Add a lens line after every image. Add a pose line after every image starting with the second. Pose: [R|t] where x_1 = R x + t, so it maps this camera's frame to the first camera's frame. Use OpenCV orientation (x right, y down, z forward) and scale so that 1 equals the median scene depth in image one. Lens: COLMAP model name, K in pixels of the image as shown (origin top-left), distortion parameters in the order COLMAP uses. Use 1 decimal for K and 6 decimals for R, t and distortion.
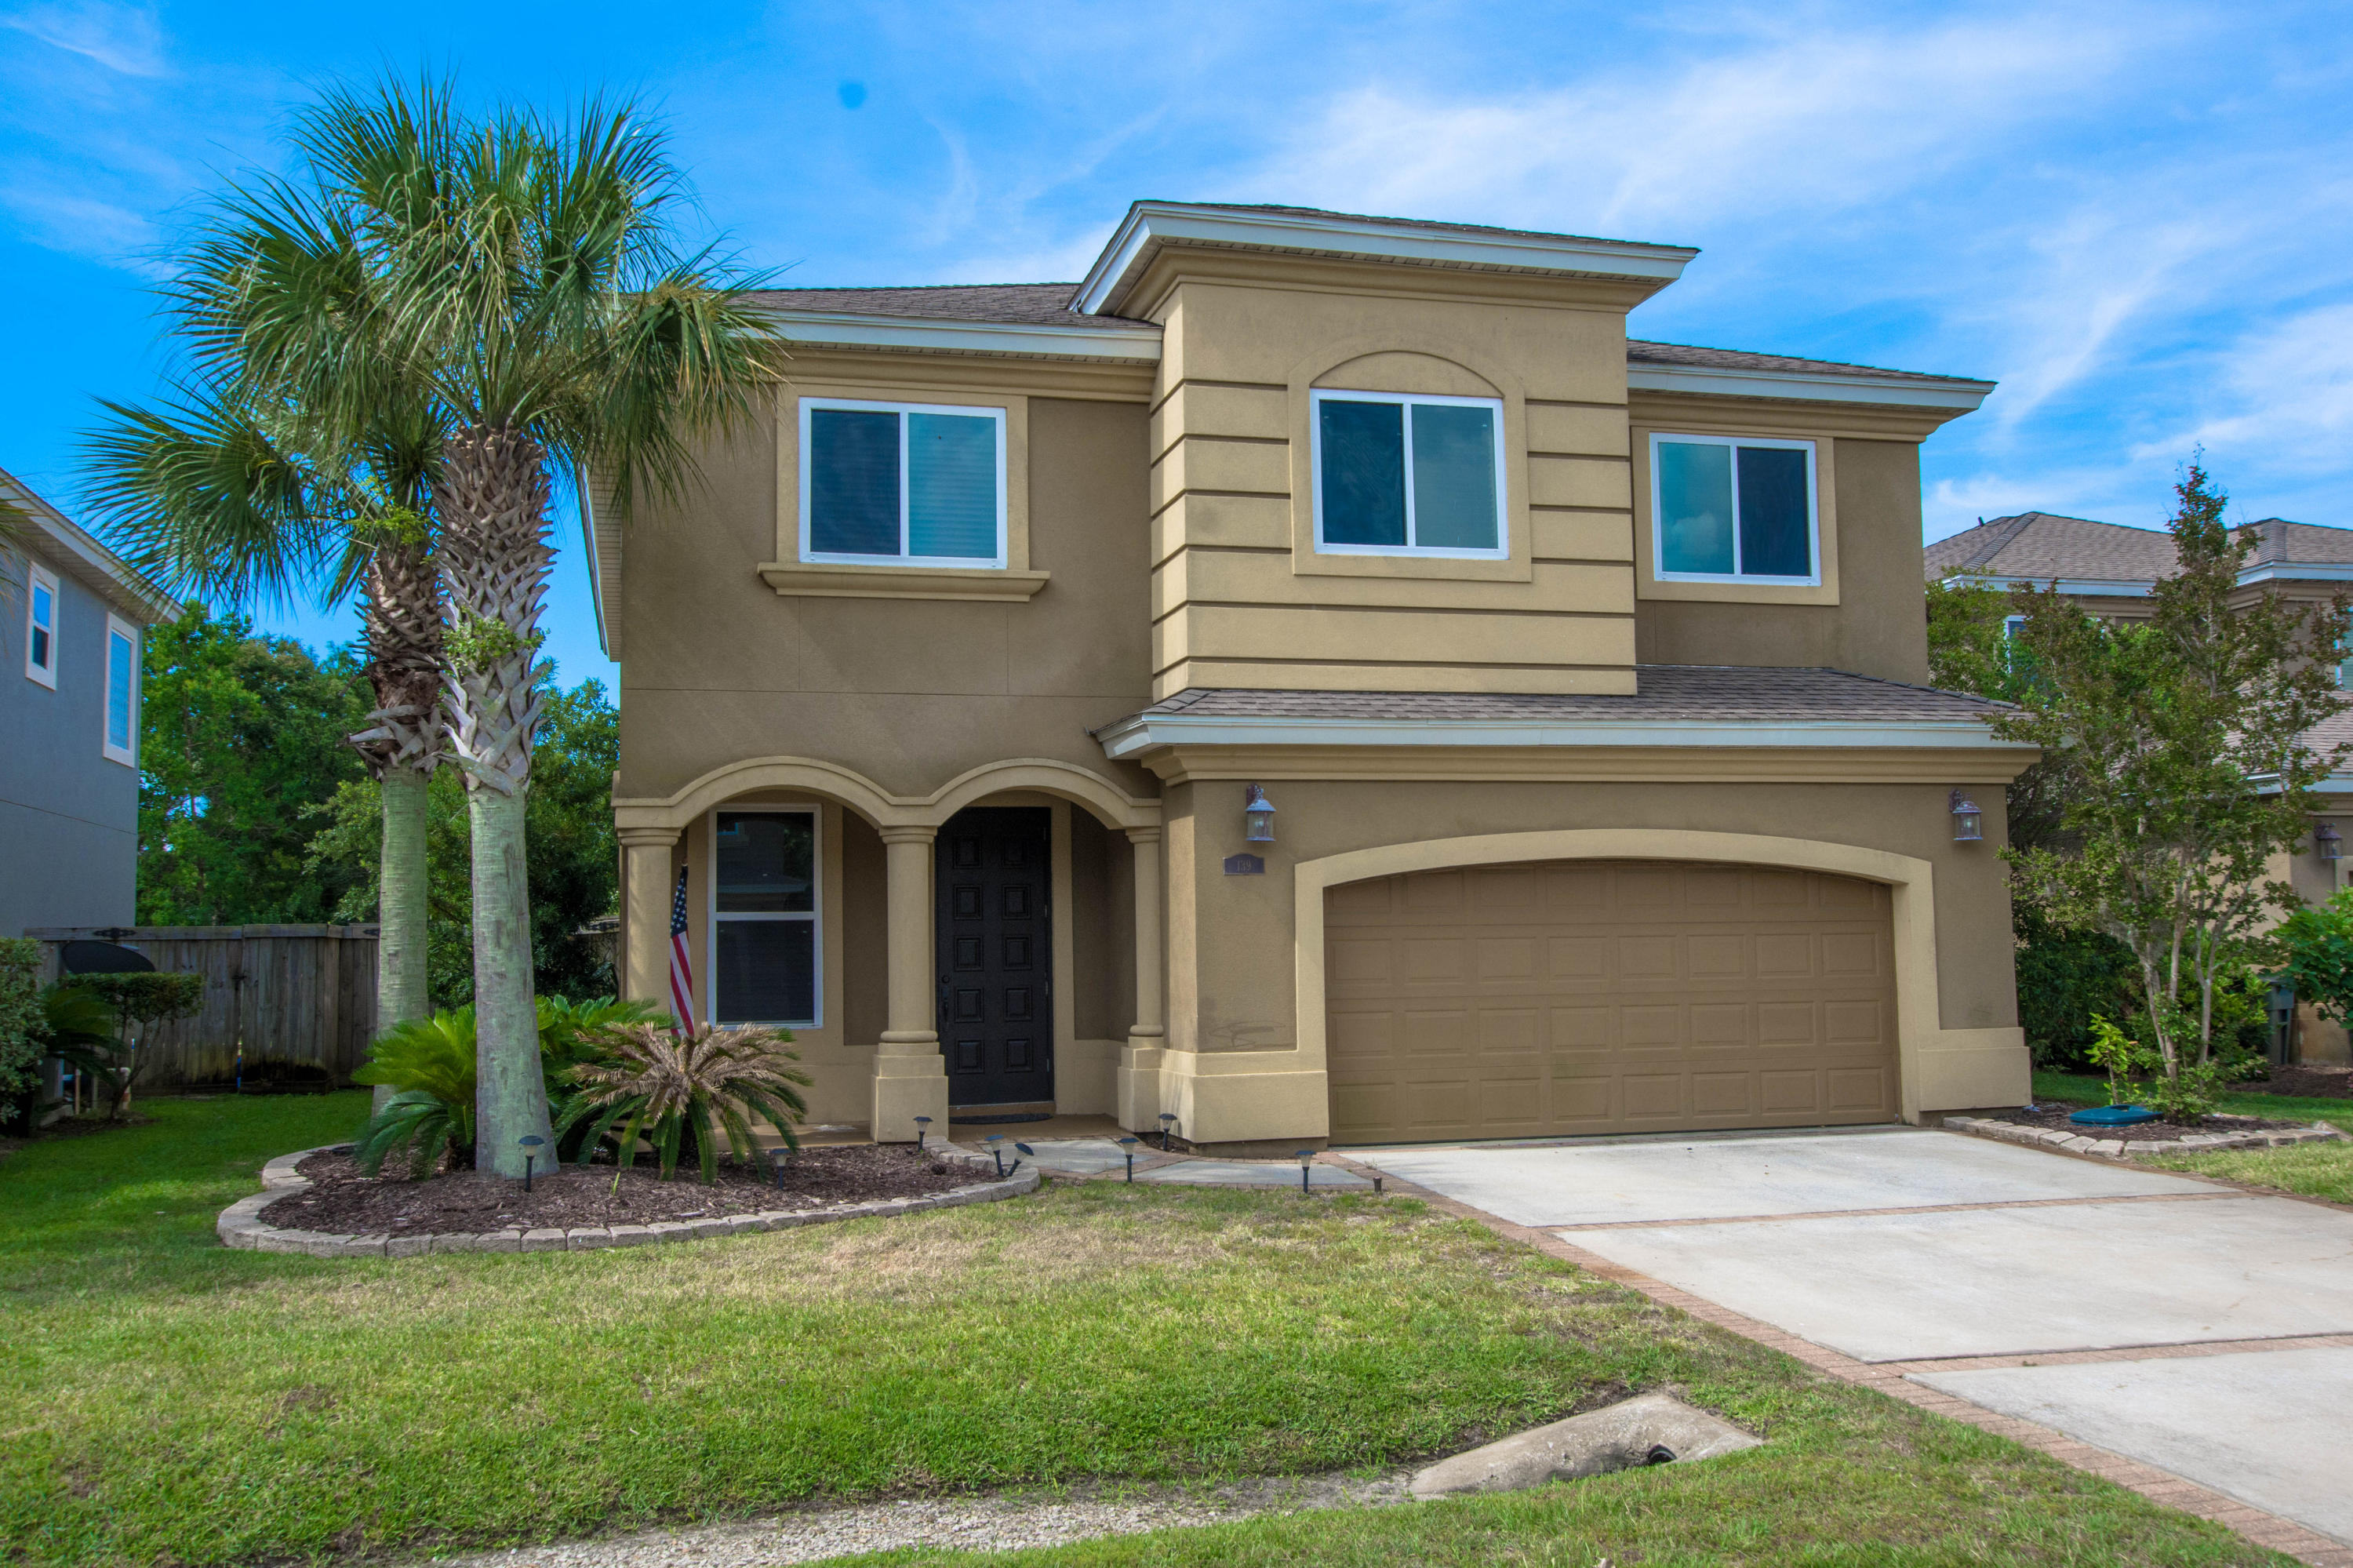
lens RADIAL K [[2020.3, 0, 1176.5], [0, 2020.3, 784.0], [0, 0, 1]] dist [0.005213, 0.001400]
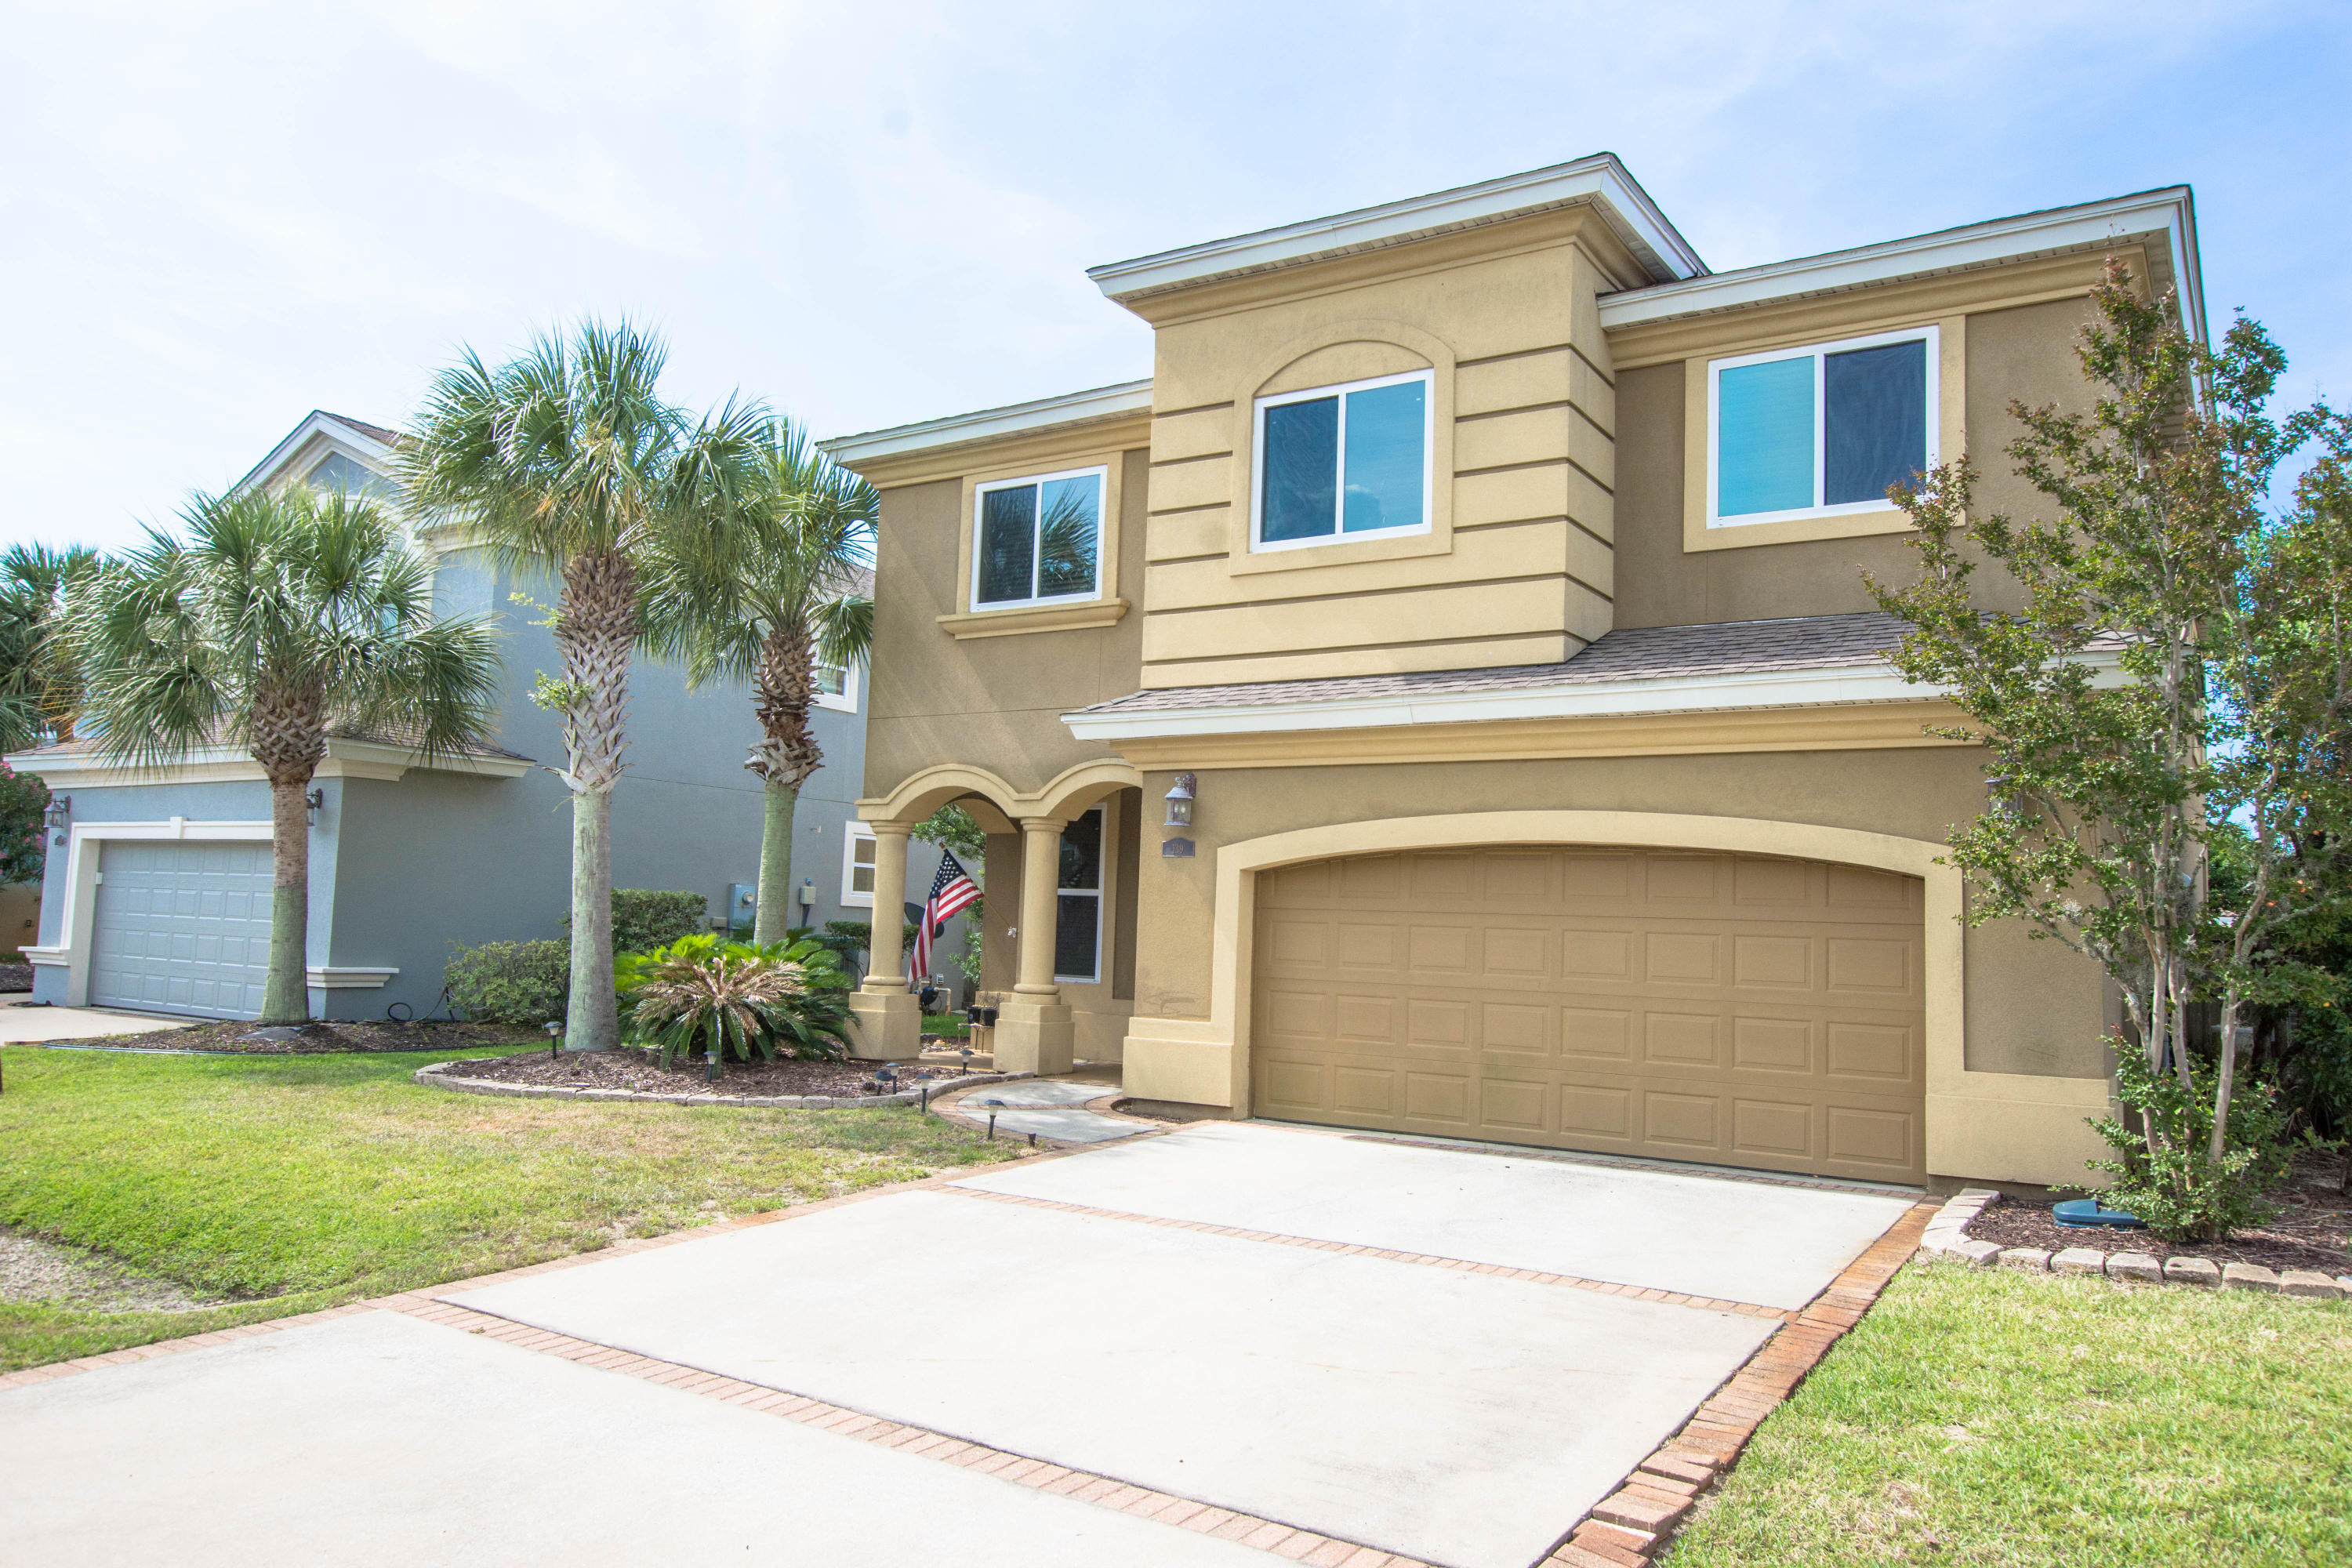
lens RADIAL K [[1682.2, 0, 1176.0], [0, 1682.2, 784.0], [0, 0, 1]] dist [-0.002855, -0.000630]
pose [[0.669870, -0.027822, -0.741957, 0.682849], [0.015061, 0.999601, -0.023886, 0.026184], [0.742325, 0.004826, 0.670022, 0.377314]]
